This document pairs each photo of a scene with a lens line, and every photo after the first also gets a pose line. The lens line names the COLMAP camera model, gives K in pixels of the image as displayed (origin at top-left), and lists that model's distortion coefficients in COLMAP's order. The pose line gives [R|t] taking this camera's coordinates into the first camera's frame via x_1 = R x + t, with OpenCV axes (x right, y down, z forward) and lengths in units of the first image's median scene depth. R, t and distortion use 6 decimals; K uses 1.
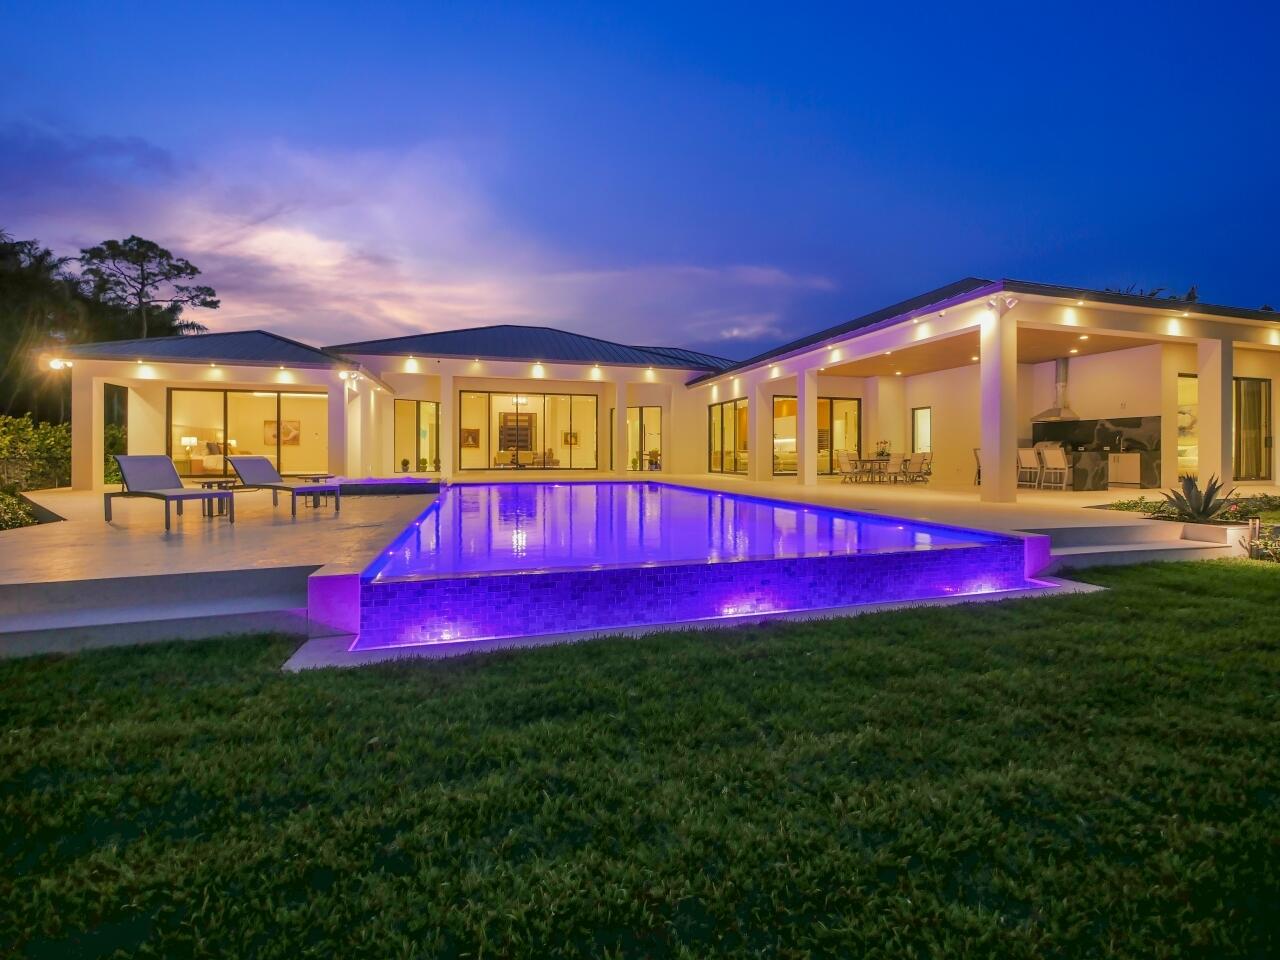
lens RADIAL K [[546.2, 0, 640.0], [0, 546.2, 480.0], [0, 0, 1]] dist [-0.002286, -0.000501]
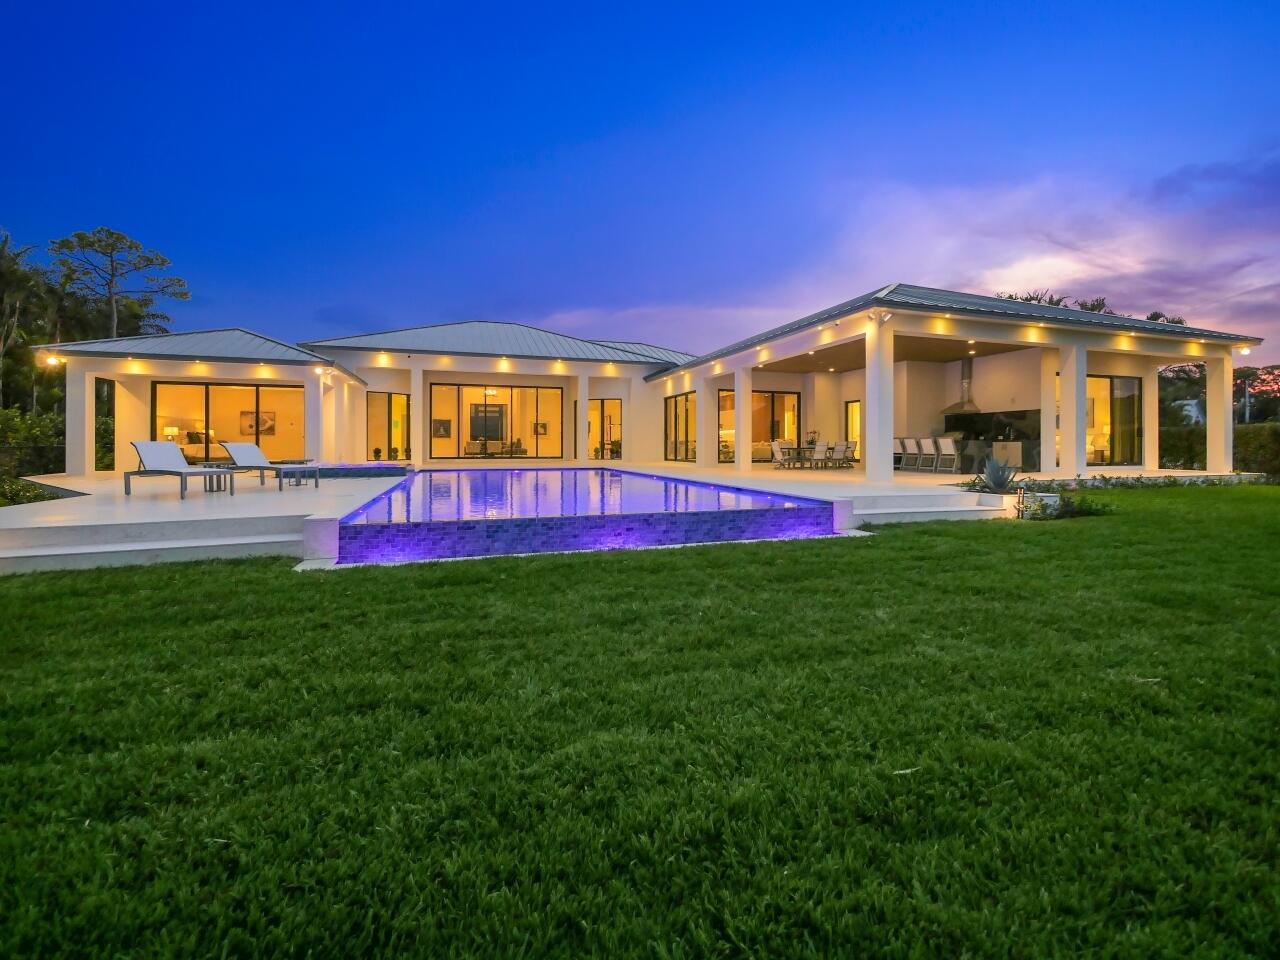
lens RADIAL K [[546.2, 0, 640.0], [0, 546.2, 480.0], [0, 0, 1]] dist [-0.002286, -0.000501]
pose [[0.999293, -0.002743, 0.037493, 0.052026], [0.002119, 0.999859, 0.016670, 0.009148], [-0.037533, -0.016579, 0.999158, -0.105828]]
